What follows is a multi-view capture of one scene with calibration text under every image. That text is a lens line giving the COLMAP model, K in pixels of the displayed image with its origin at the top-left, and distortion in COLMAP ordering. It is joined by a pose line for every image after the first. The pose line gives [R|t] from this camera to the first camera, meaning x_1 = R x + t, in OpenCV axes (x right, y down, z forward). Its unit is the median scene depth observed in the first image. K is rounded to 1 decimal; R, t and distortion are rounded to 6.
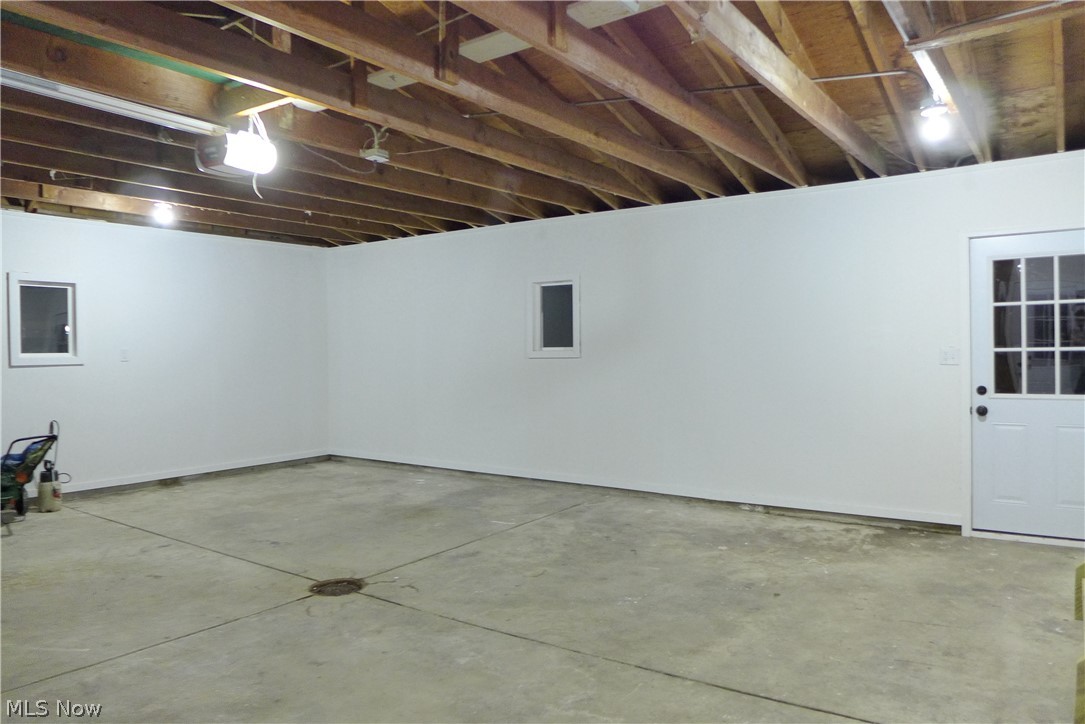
lens RADIAL K [[754.1, 0, 542.1], [0, 754.1, 357.8], [0, 0, 1]] dist [-0.048870, 0.016103]
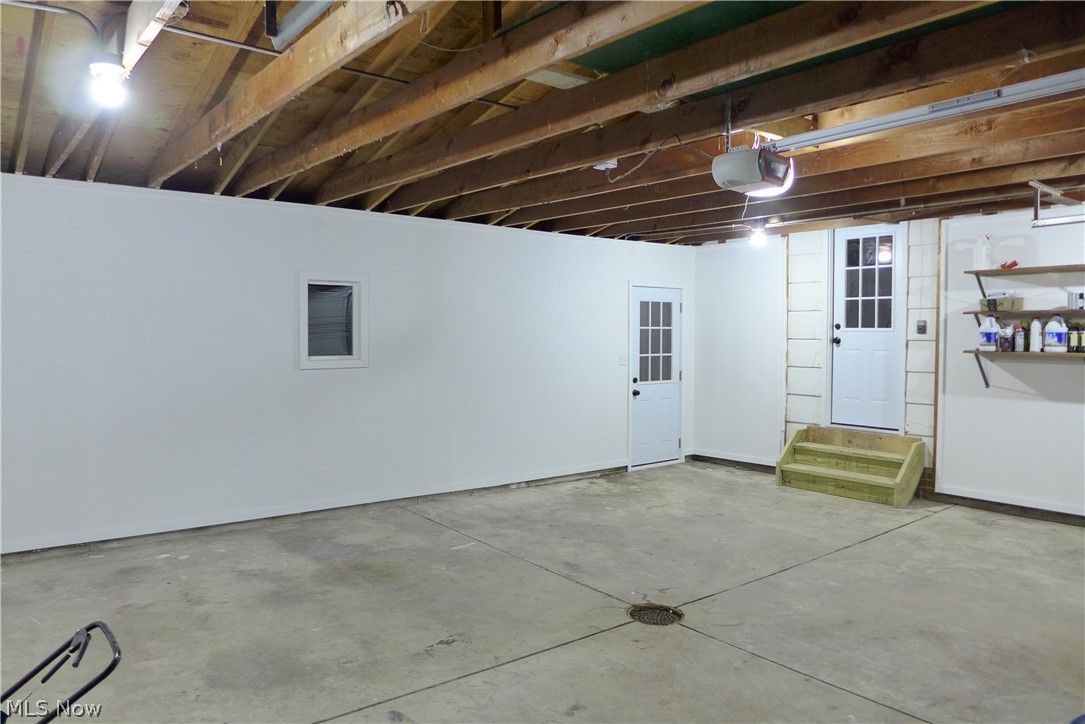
lens RADIAL K [[754.1, 0, 539.6], [0, 754.1, 358.6], [0, 0, 1]] dist [-0.048870, 0.016103]
pose [[0.265183, -0.019602, 0.963999, -1.190964], [0.003283, 0.999806, 0.019427, -0.040988], [-0.964193, -0.001987, 0.265195, 0.854539]]
